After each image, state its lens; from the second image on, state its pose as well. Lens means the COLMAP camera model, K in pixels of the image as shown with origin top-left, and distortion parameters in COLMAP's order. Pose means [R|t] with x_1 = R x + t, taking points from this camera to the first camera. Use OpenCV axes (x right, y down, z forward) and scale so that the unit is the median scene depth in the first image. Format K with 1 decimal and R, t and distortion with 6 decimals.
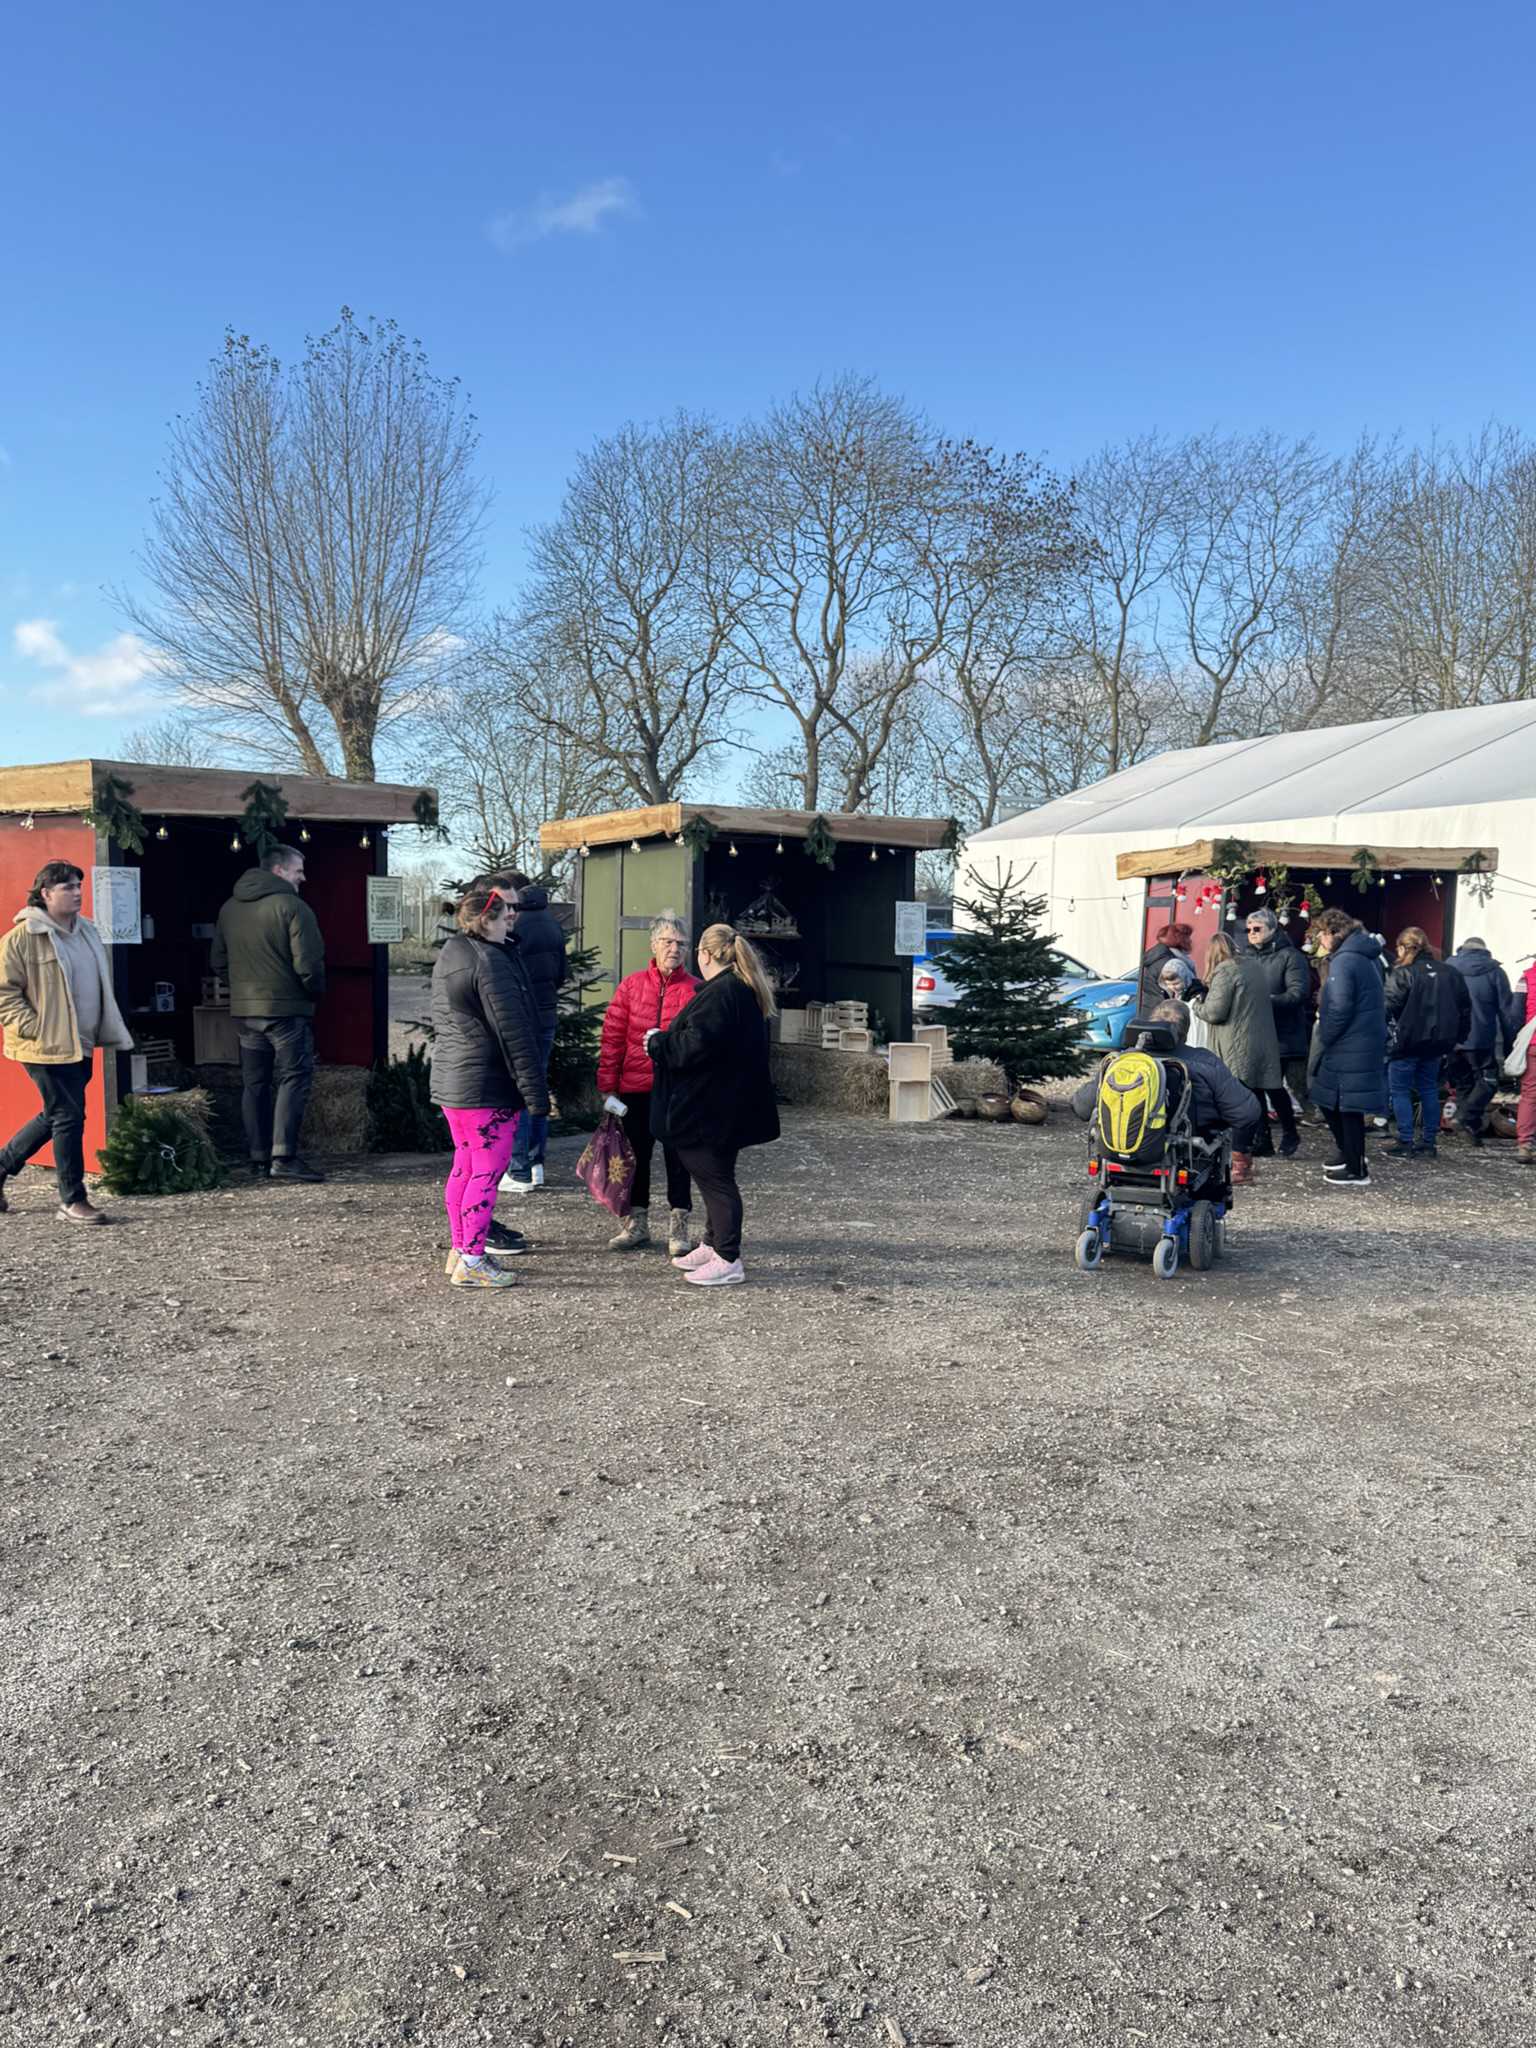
lens RADIAL K [[1853.1, 0, 787.1], [0, 1853.1, 1028.6], [0, 0, 1]] dist [0.237327, -0.471602]
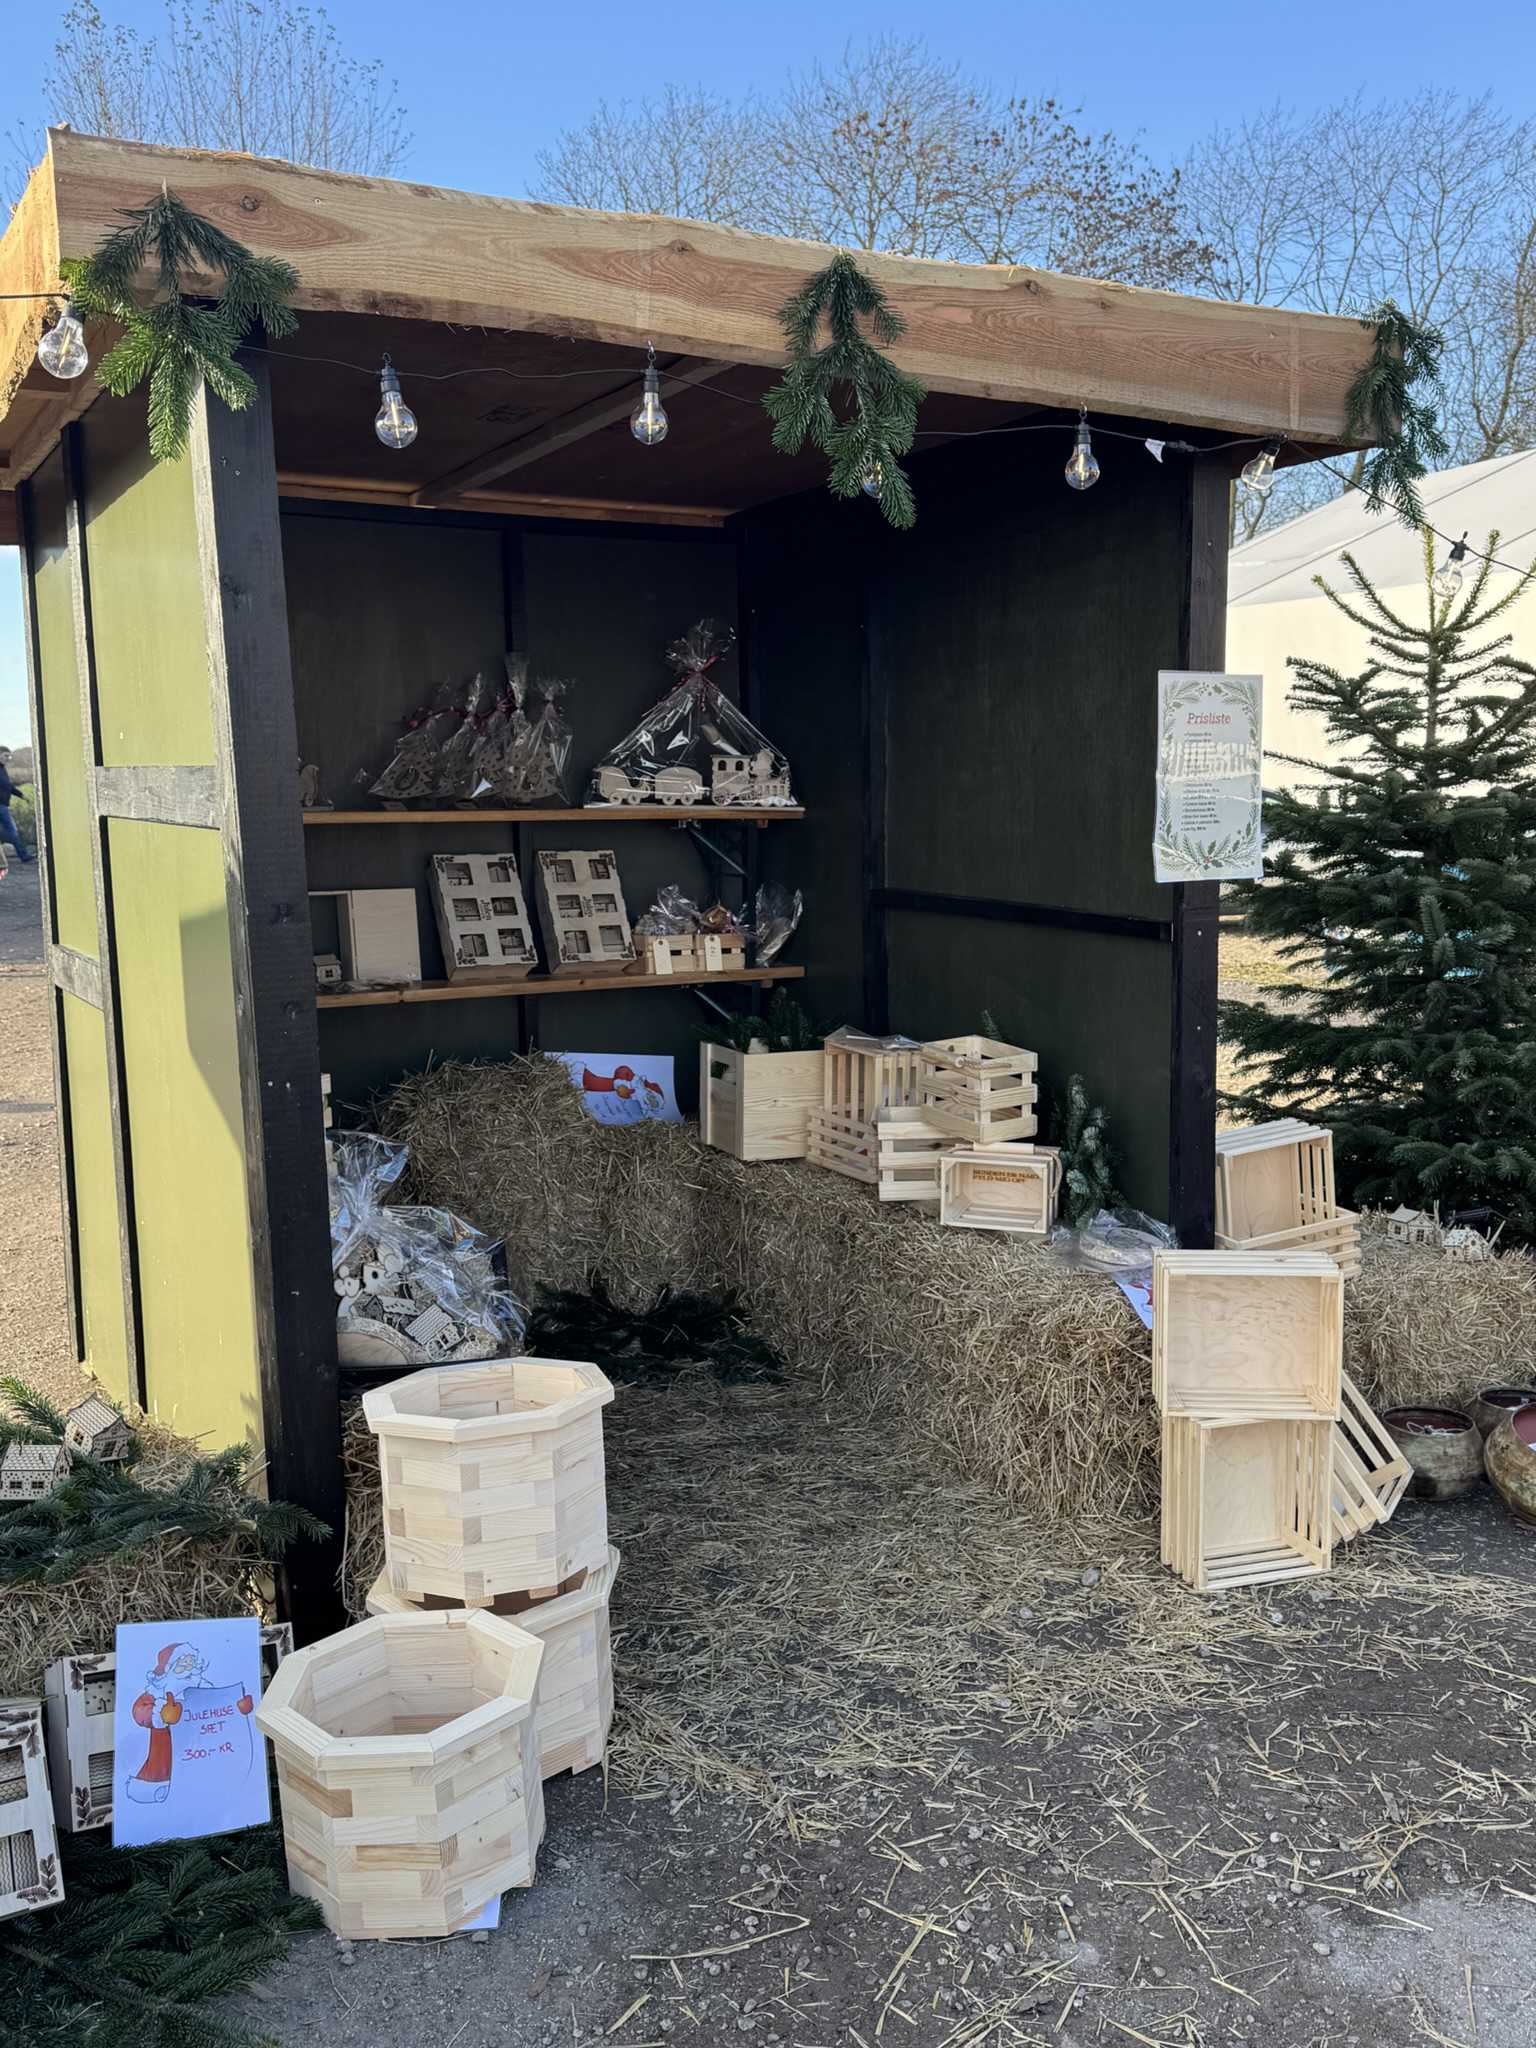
lens RADIAL K [[1853.1, 0, 787.1], [0, 1853.1, 1028.6], [0, 0, 1]] dist [0.237327, -0.471602]
pose [[0.998991, -0.031734, -0.031788, 0.014440], [0.034394, 0.995617, 0.086971, -0.042511], [0.028889, -0.087976, 0.995704, 0.711934]]
